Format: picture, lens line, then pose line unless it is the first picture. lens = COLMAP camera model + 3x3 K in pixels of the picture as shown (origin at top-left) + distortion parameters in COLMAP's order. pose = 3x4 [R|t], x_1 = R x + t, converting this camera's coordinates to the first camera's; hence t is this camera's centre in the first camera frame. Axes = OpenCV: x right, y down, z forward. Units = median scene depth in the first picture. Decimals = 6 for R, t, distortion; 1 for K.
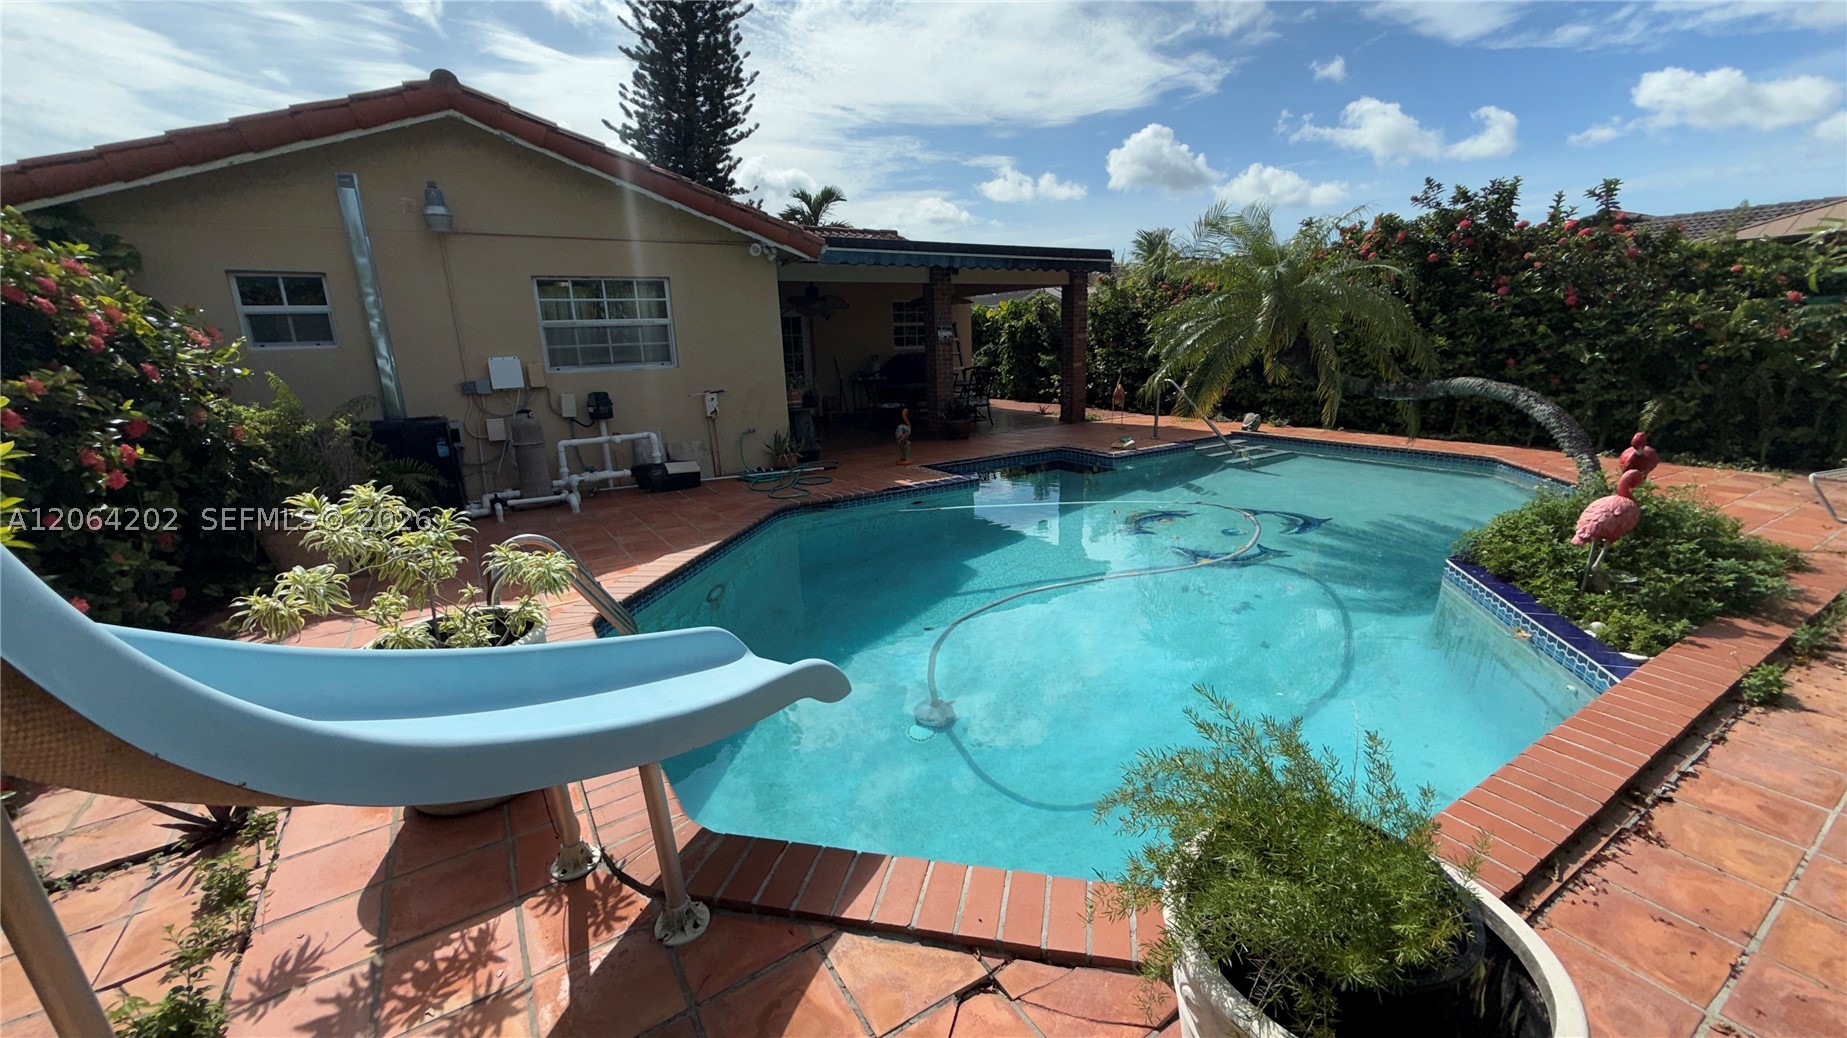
lens RADIAL K [[733.4, 0, 930.3], [0, 733.4, 512.0], [0, 0, 1]] dist [-0.002177, -0.000837]
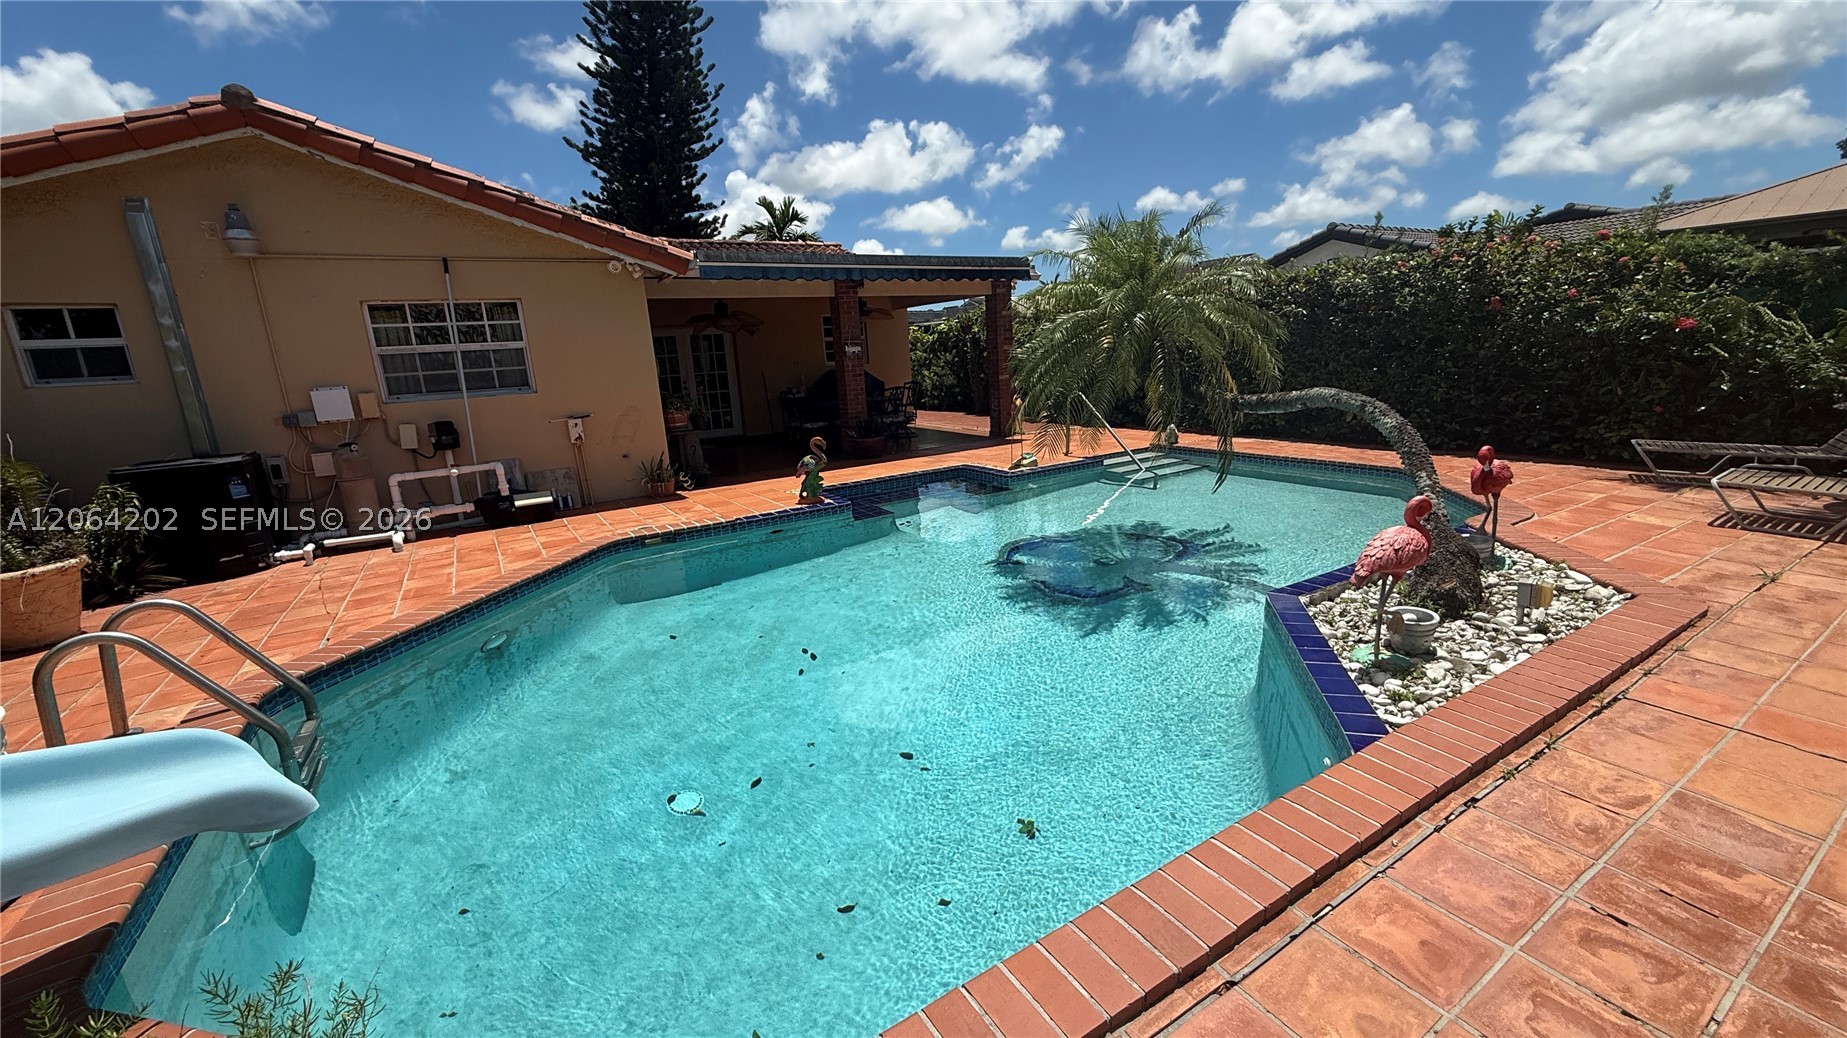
lens RADIAL K [[733.4, 0, 929.1], [0, 733.4, 521.9], [0, 0, 1]] dist [-0.002177, -0.000837]
pose [[0.999717, -0.022370, -0.008125, 0.164727], [0.022355, 0.999748, -0.001910, -0.016504], [0.008166, 0.001728, 0.999965, 0.053662]]
